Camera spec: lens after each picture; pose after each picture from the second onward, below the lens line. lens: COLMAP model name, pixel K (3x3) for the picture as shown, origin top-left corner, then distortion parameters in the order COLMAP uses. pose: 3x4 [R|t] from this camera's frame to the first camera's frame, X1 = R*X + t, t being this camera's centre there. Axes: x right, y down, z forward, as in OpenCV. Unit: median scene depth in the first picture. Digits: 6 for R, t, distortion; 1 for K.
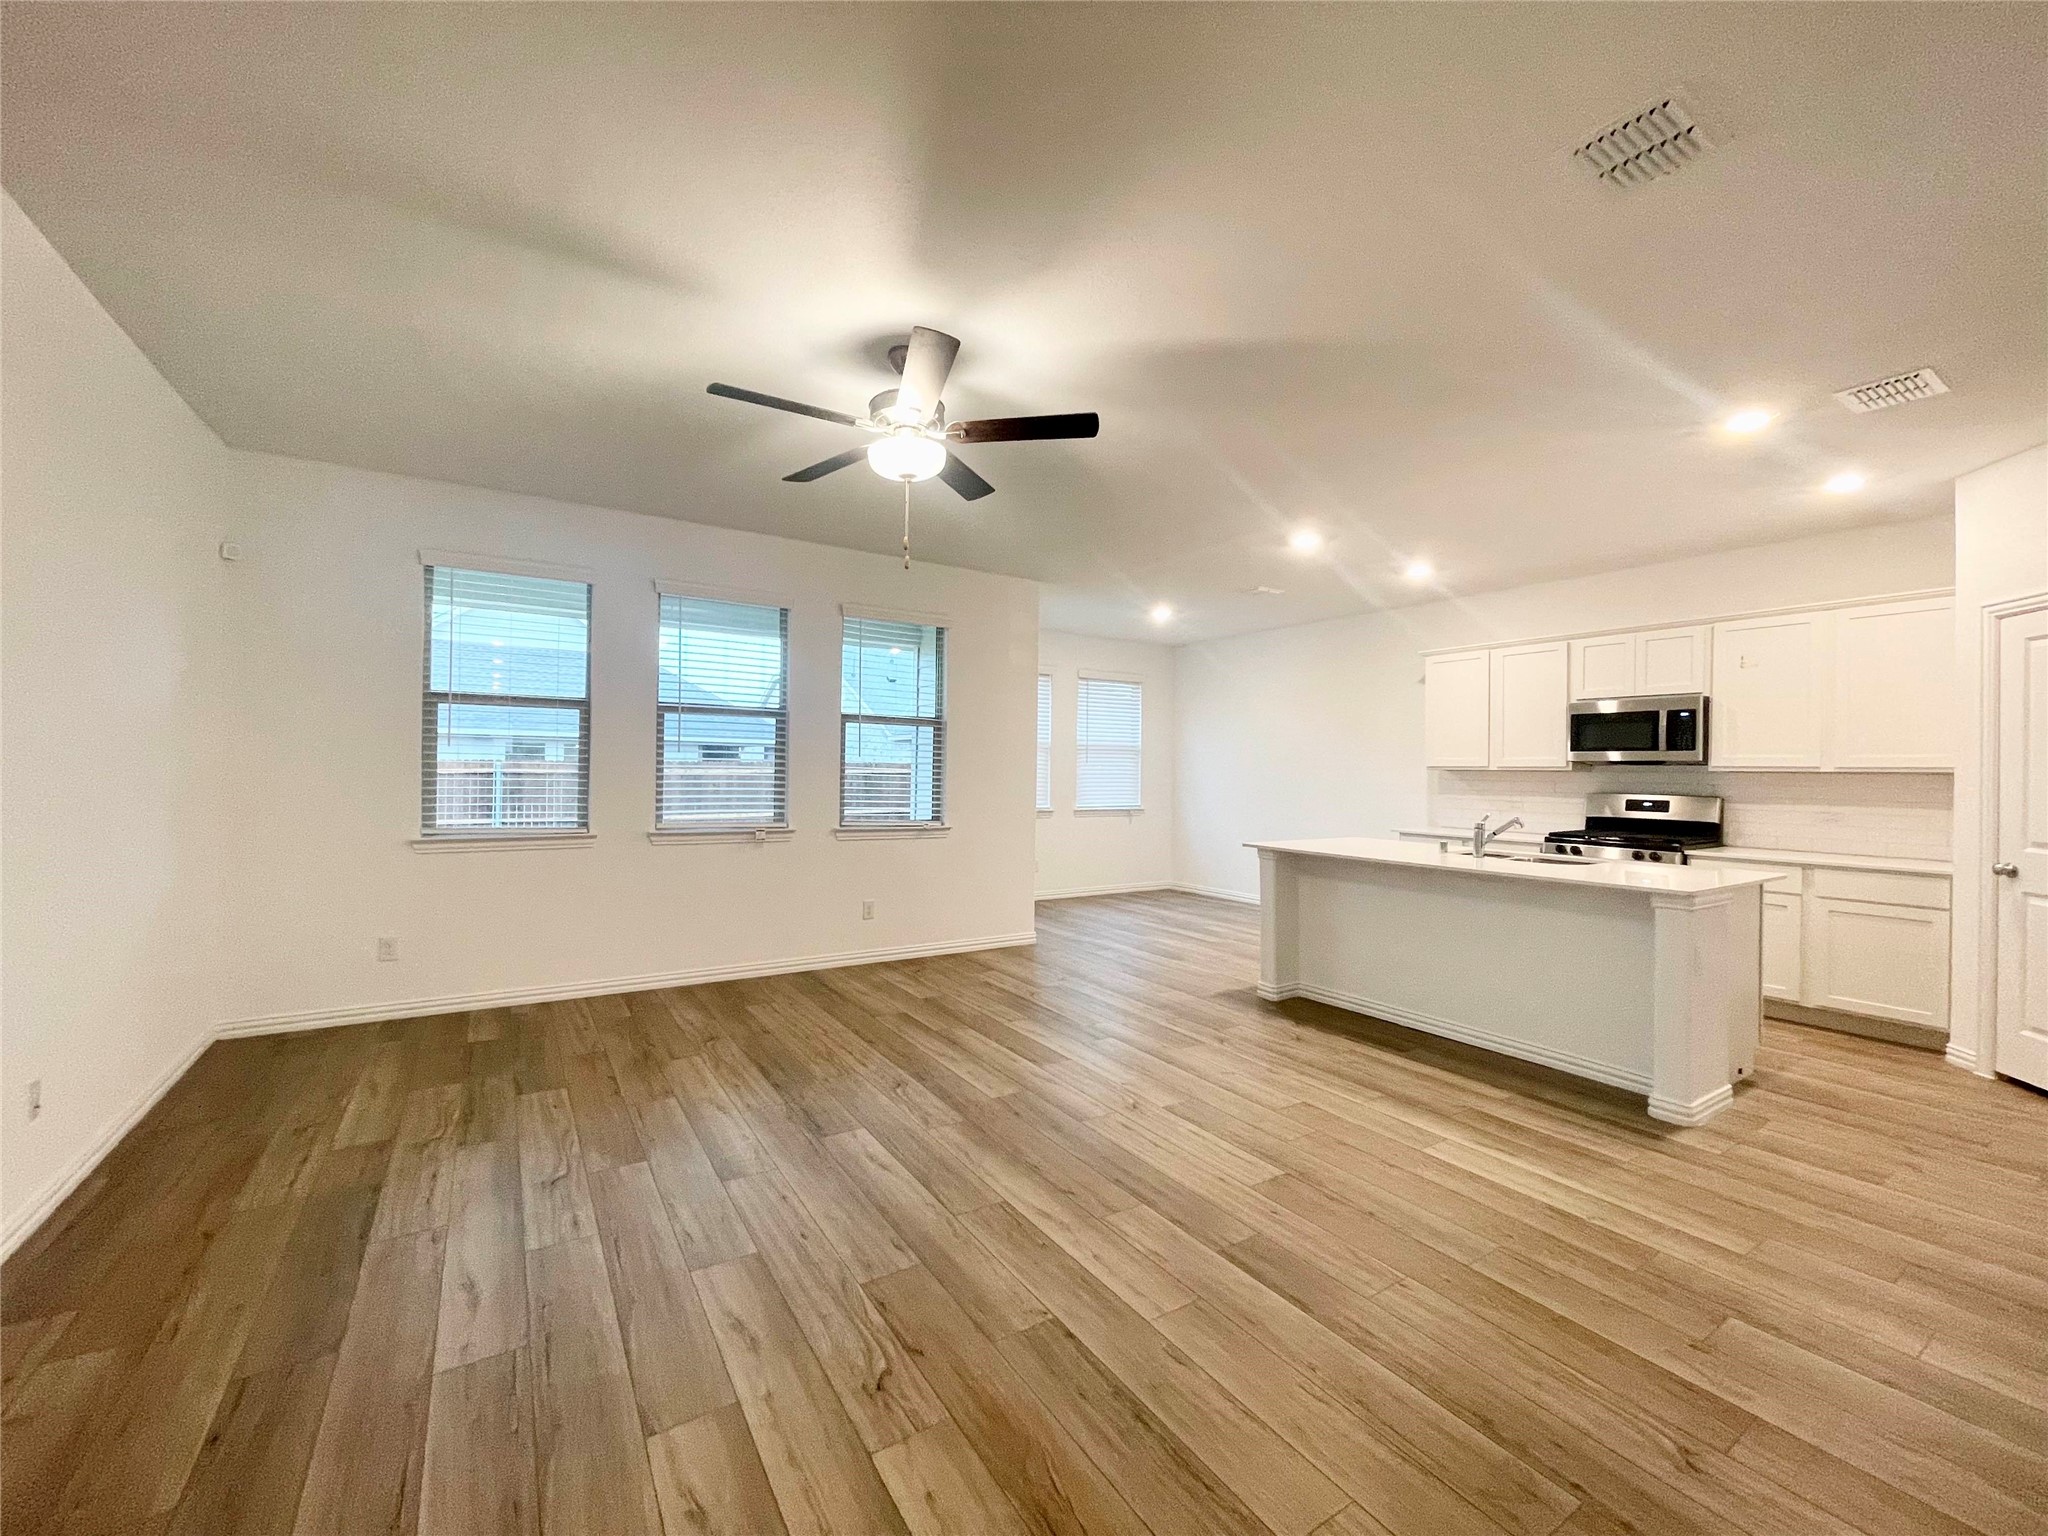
lens RADIAL K [[826.2, 0, 1026.8], [0, 826.2, 767.7], [0, 0, 1]] dist [0.001679, -0.000972]
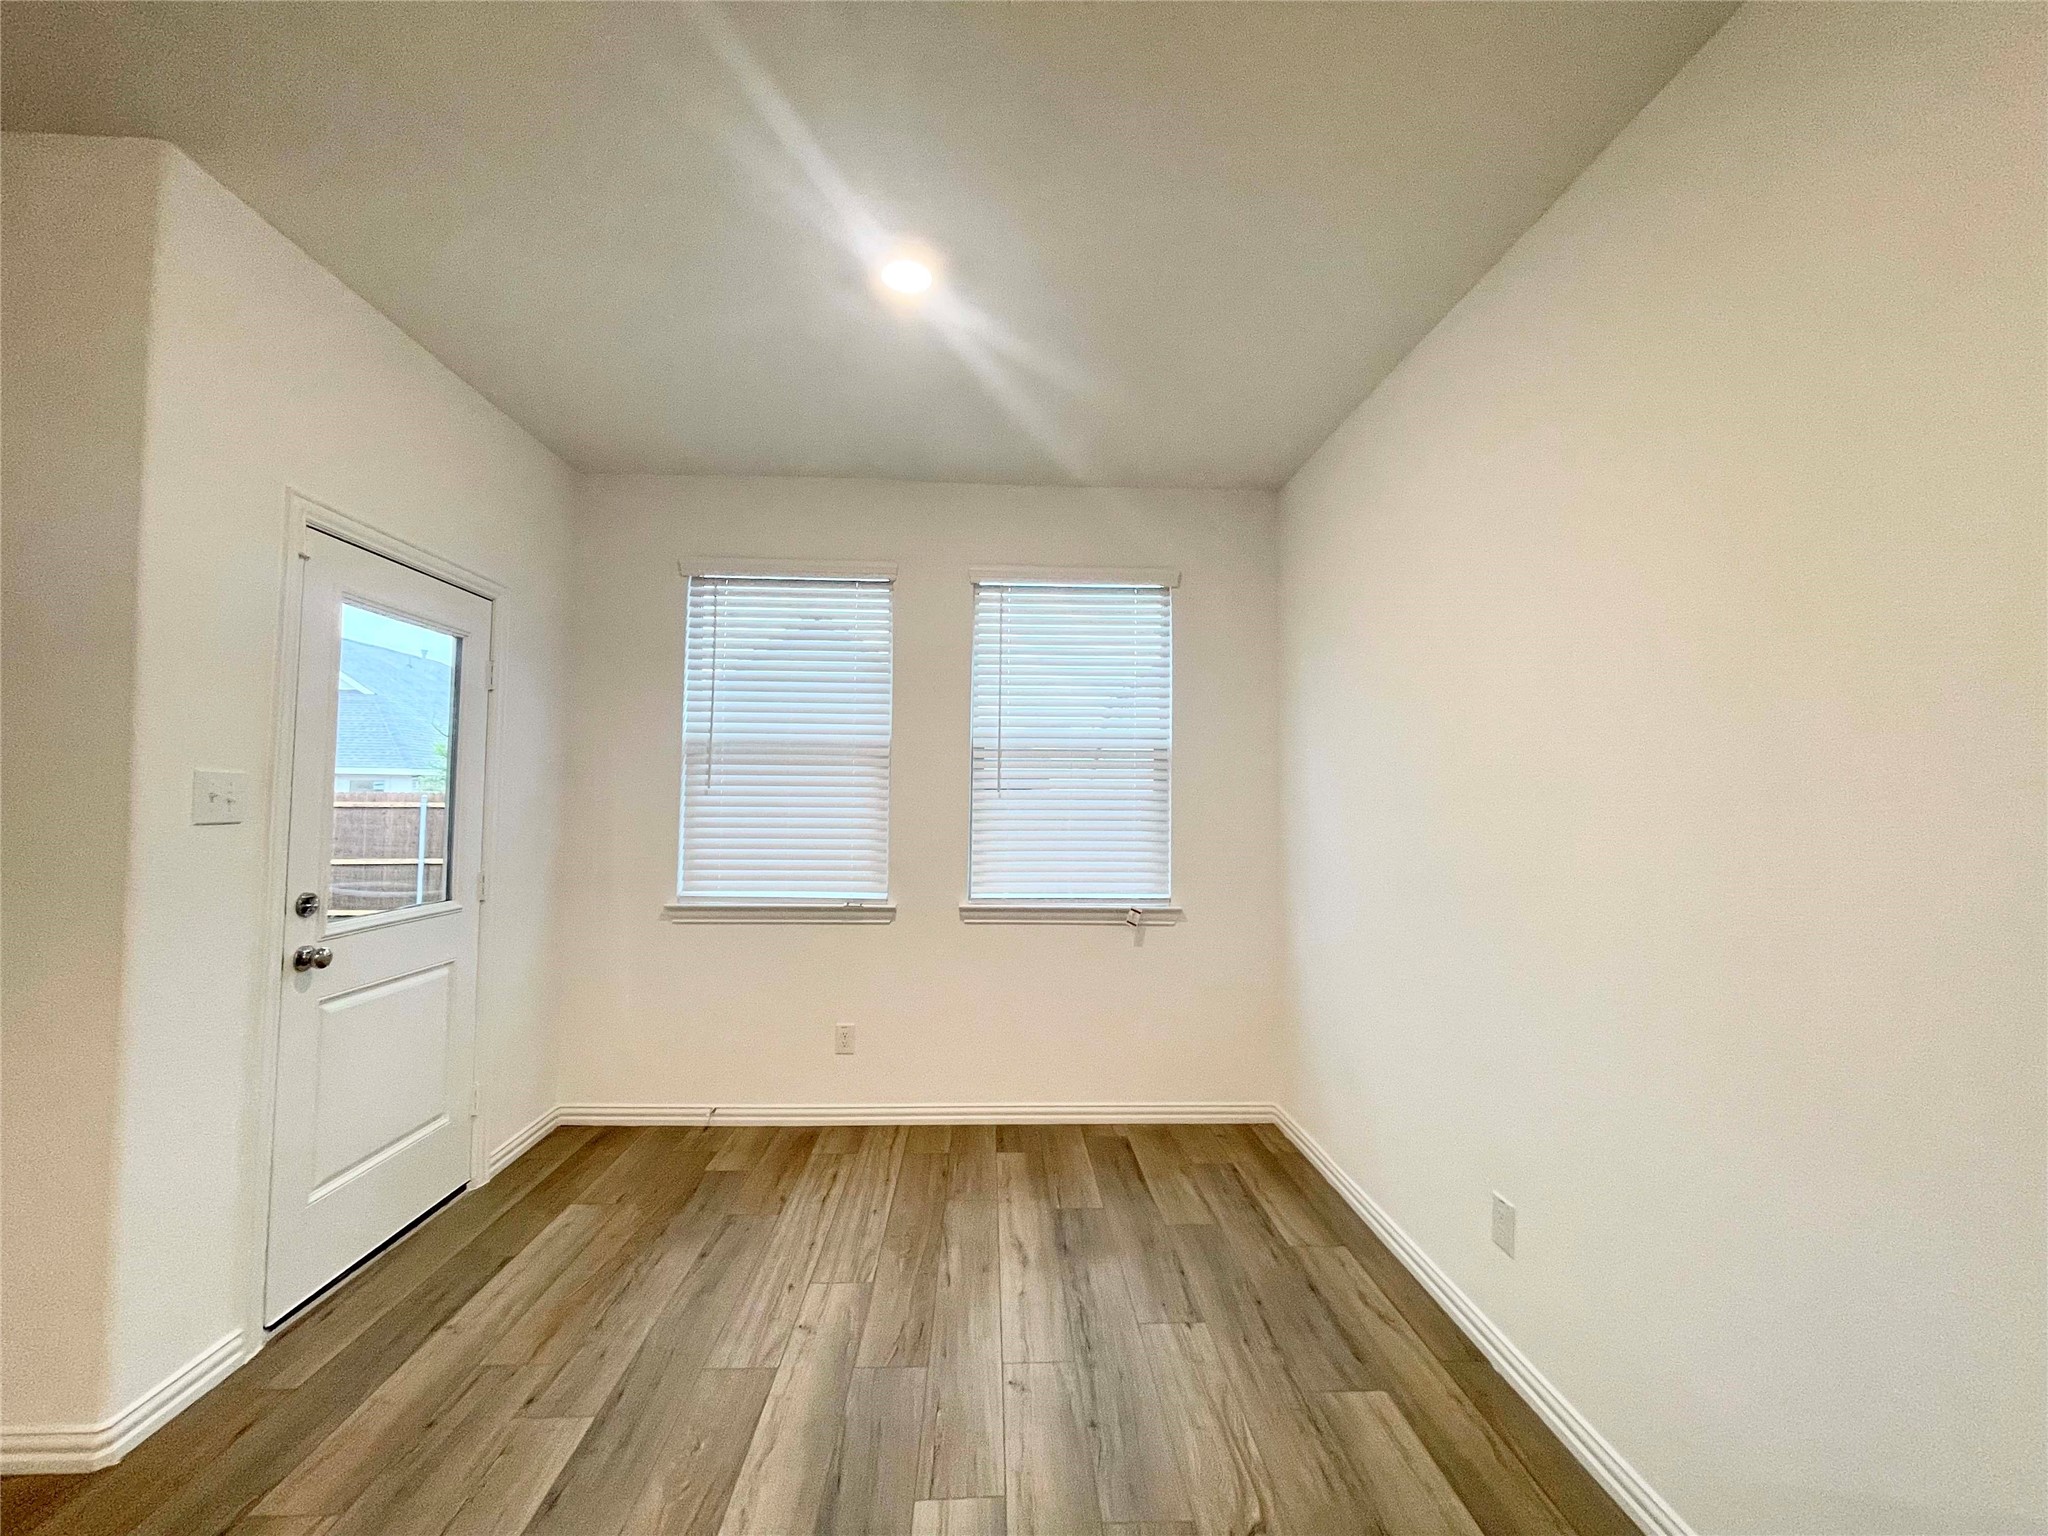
lens RADIAL K [[826.2, 0, 1019.8], [0, 826.2, 774.8], [0, 0, 1]] dist [0.001679, -0.000972]
pose [[0.865105, -0.021834, -0.501115, 0.630615], [0.001850, 0.999184, -0.040342, 0.006172], [0.501587, 0.033972, 0.864440, 1.440769]]
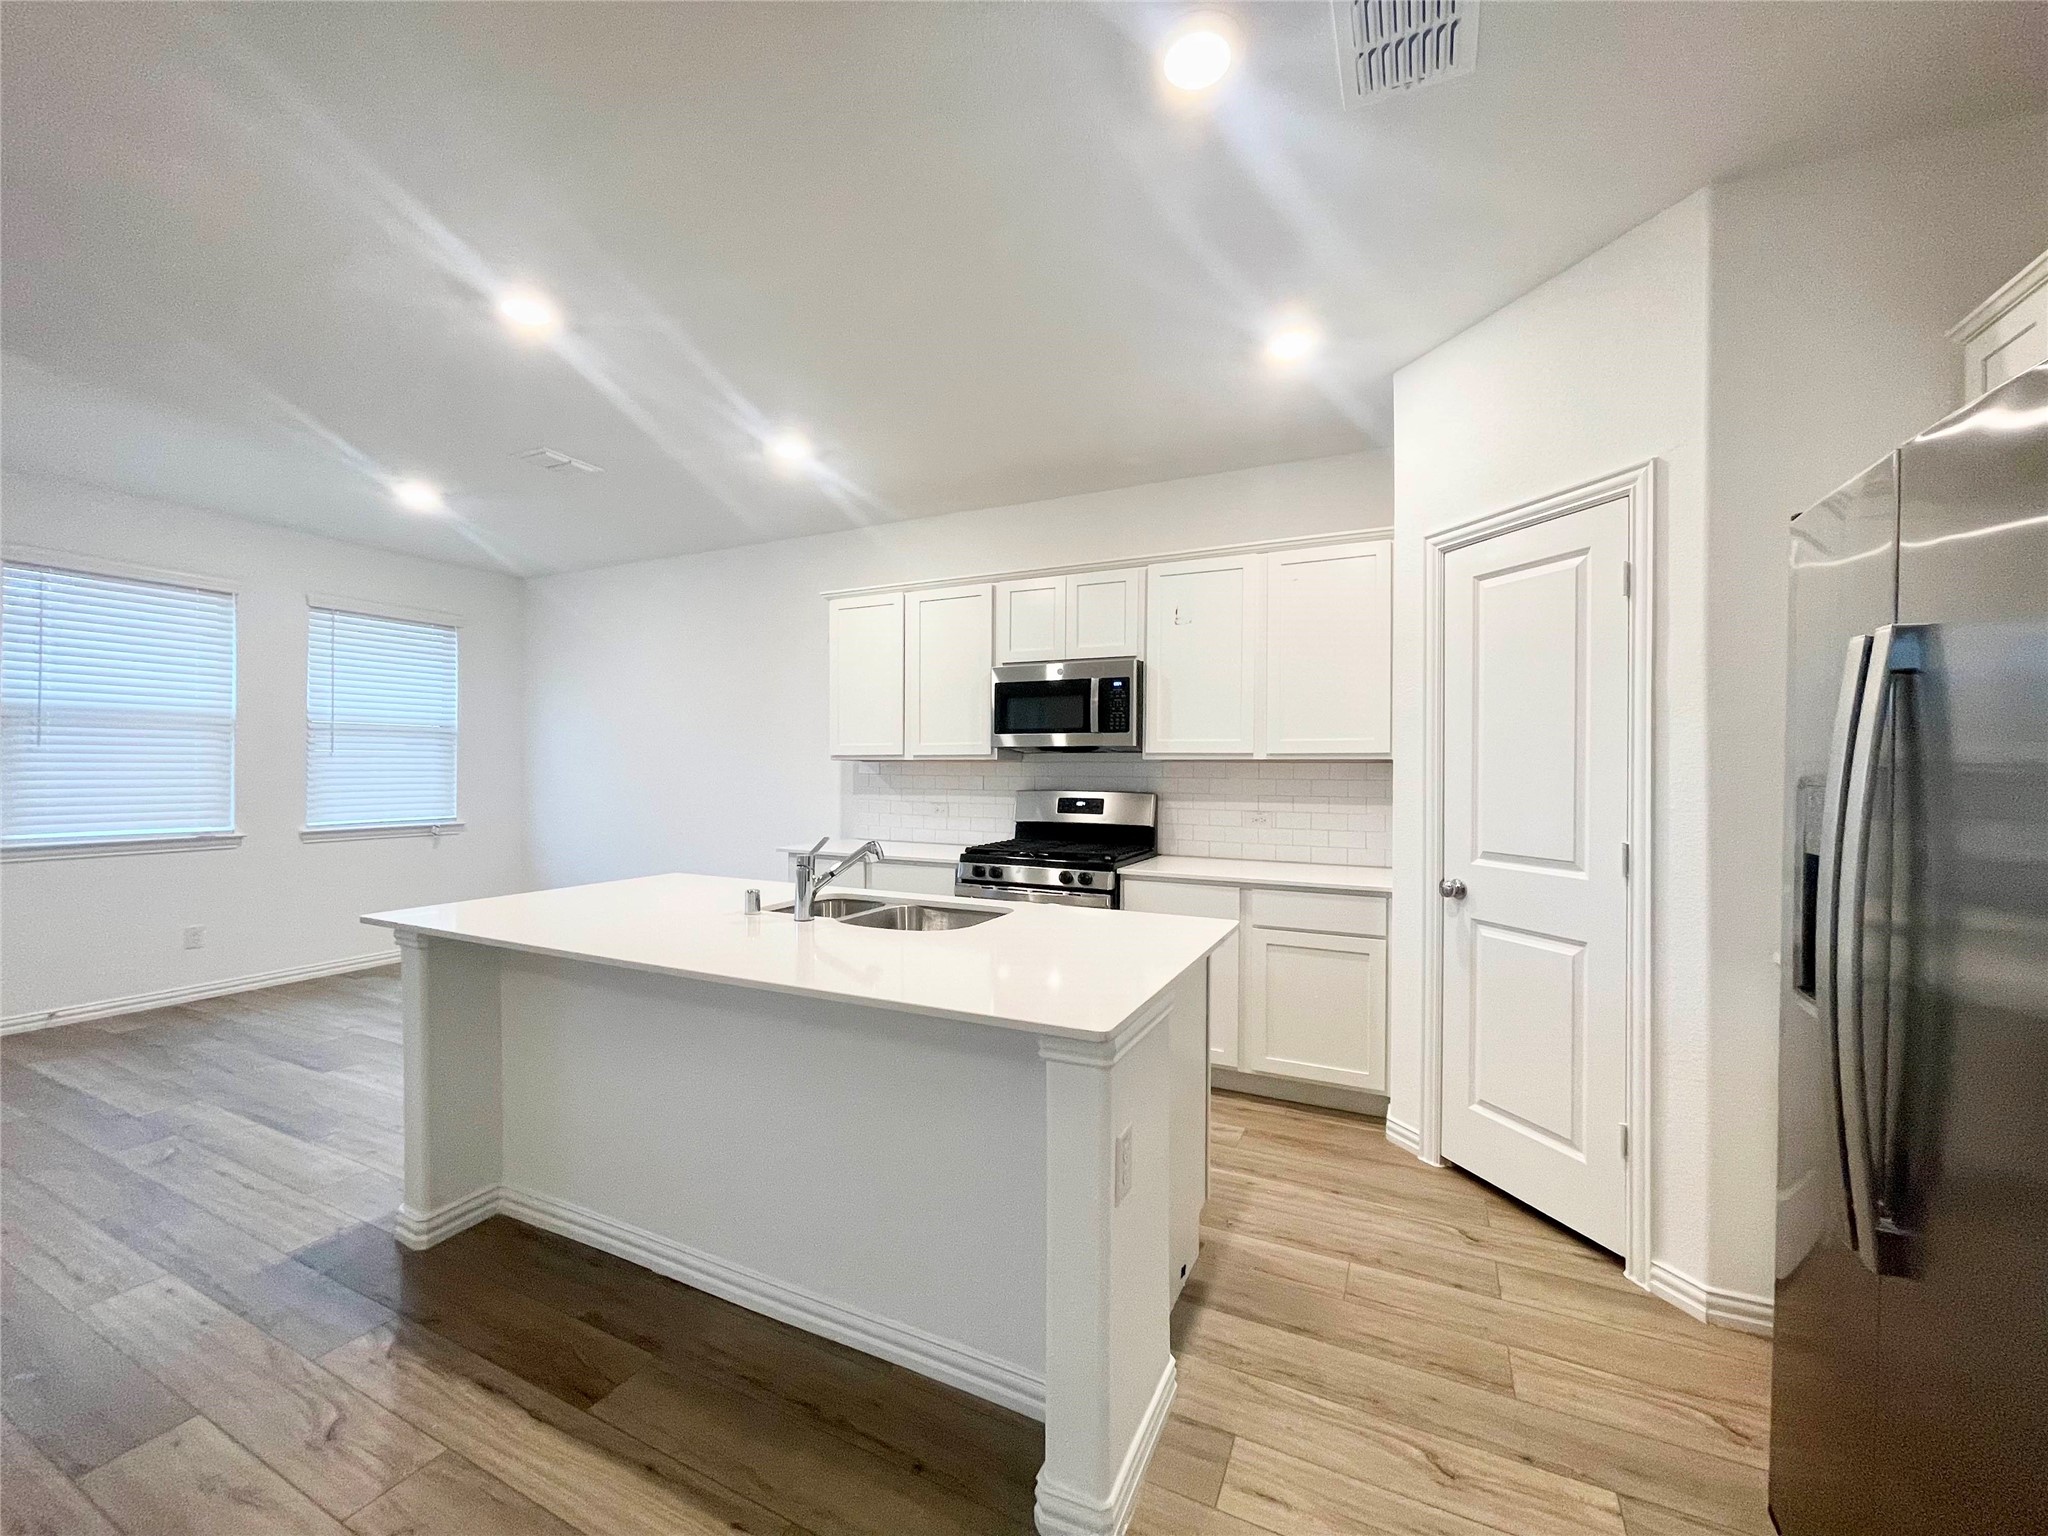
lens RADIAL K [[826.2, 0, 1020.2], [0, 826.2, 764.6], [0, 0, 1]] dist [0.001679, -0.000972]
pose [[0.858933, -0.004278, 0.512071, 0.427200], [0.003121, 0.999990, 0.003120, 0.007454], [-0.512079, -0.001081, 0.858938, 0.510913]]
